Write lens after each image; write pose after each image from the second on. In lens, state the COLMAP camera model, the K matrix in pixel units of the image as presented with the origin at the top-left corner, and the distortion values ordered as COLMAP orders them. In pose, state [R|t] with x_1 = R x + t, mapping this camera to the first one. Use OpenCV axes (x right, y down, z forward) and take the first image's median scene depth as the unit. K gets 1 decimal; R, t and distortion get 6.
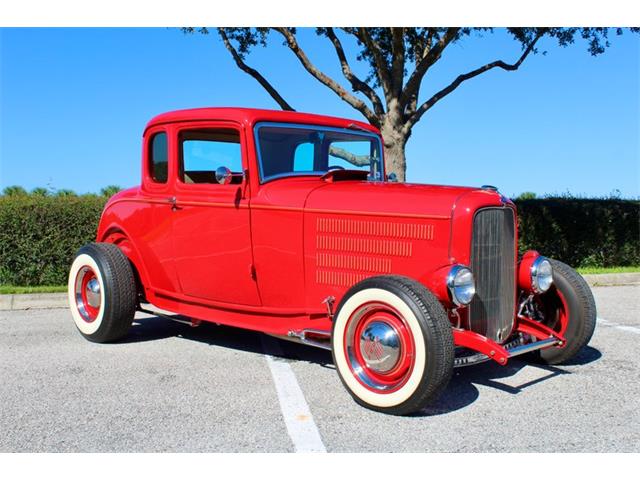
lens RADIAL K [[711.2, 0, 320.0], [0, 711.2, 240.0], [0, 0, 1]] dist [-0.093342, 0.049930]
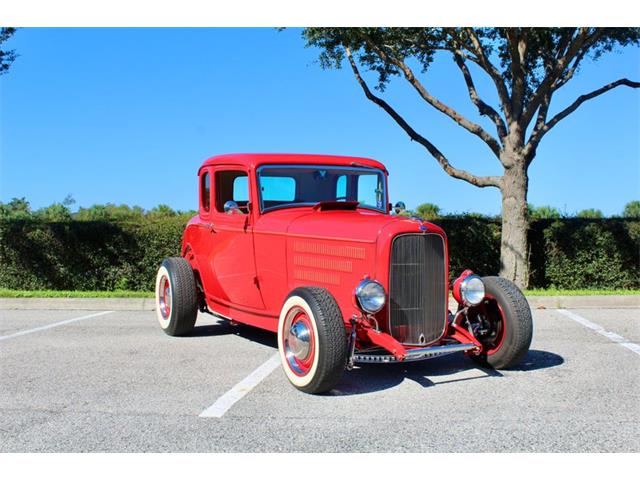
lens RADIAL K [[711.2, 0, 320.0], [0, 711.2, 240.0], [0, 0, 1]] dist [-0.093342, 0.049930]
pose [[0.958244, 0.006023, -0.285887, 0.367133], [-0.012131, 0.999734, -0.019599, -0.007452], [0.285693, 0.022249, 0.958063, -0.187071]]
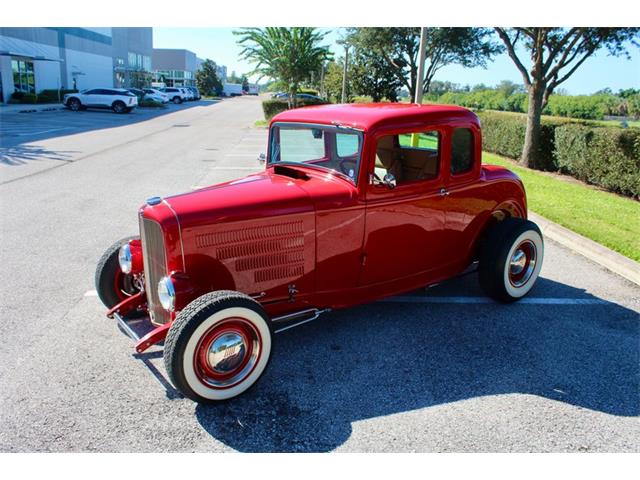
lens RADIAL K [[535.3, 0, 320.0], [0, 535.3, 240.0], [0, 0, 1]] dist [-0.171237, 0.155814]
pose [[-0.119208, 0.272368, -0.954780, 0.909268], [-0.058263, 0.958061, 0.280579, -0.231937], [0.991158, 0.089075, -0.098340, 1.163651]]
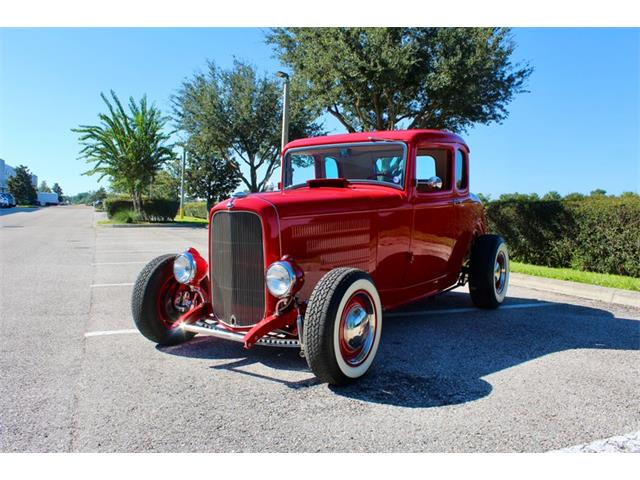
lens RADIAL K [[535.3, 0, 320.0], [0, 535.3, 240.0], [0, 0, 1]] dist [-0.171237, 0.155814]
pose [[0.219208, 0.073149, -0.972932, 0.958946], [-0.049468, 0.996736, 0.063793, -0.051612], [0.974423, 0.034146, 0.222111, 0.796409]]
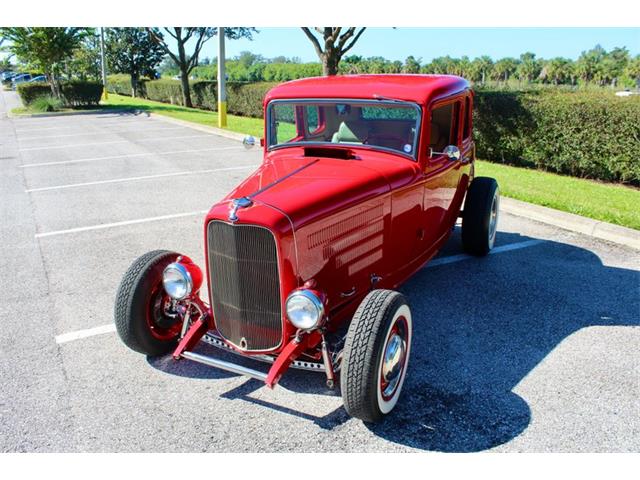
lens RADIAL K [[535.3, 0, 320.0], [0, 535.3, 240.0], [0, 0, 1]] dist [-0.171237, 0.155814]
pose [[0.345898, 0.297351, -0.889908, 0.790057], [-0.038092, 0.952123, 0.303333, -0.207397], [0.937498, -0.071024, 0.340664, 0.722240]]
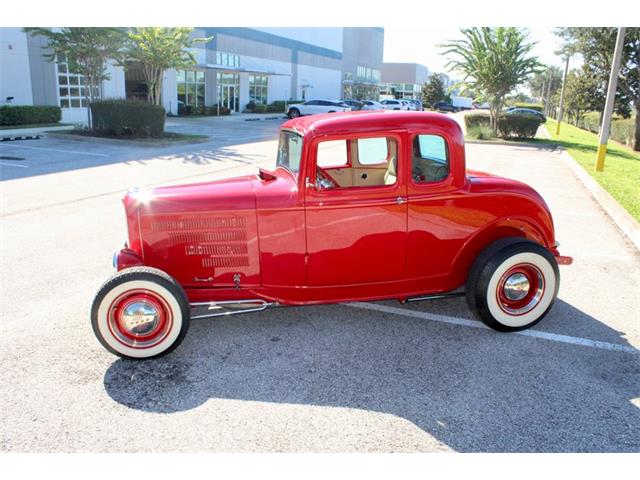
lens RADIAL K [[535.3, 0, 320.0], [0, 535.3, 240.0], [0, 0, 1]] dist [-0.171237, 0.155814]
pose [[-0.524154, 0.217926, -0.823268, 0.808563], [-0.037273, 0.959908, 0.277826, -0.245504], [0.850807, 0.176309, -0.495017, 1.599099]]
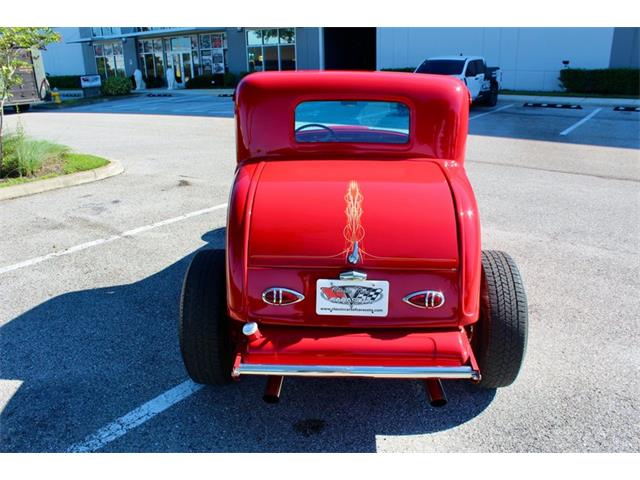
lens RADIAL K [[535.3, 0, 320.0], [0, 535.3, 240.0], [0, 0, 1]] dist [-0.171237, 0.155814]
pose [[-0.698218, -0.213183, 0.683407, -0.659909], [0.042025, 0.940780, 0.336404, -0.239202], [-0.714651, 0.263603, -0.647910, 1.762630]]
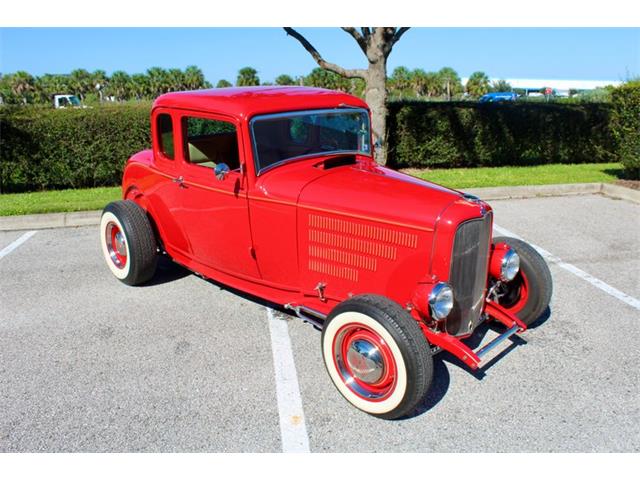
lens RADIAL K [[535.3, 0, 320.0], [0, 535.3, 240.0], [0, 0, 1]] dist [-0.171237, 0.155814]
pose [[0.999992, -0.001223, 0.003832, 0.008287], [0.000231, 0.968592, 0.248654, -0.177381], [-0.004016, -0.248651, 0.968585, 0.183515]]
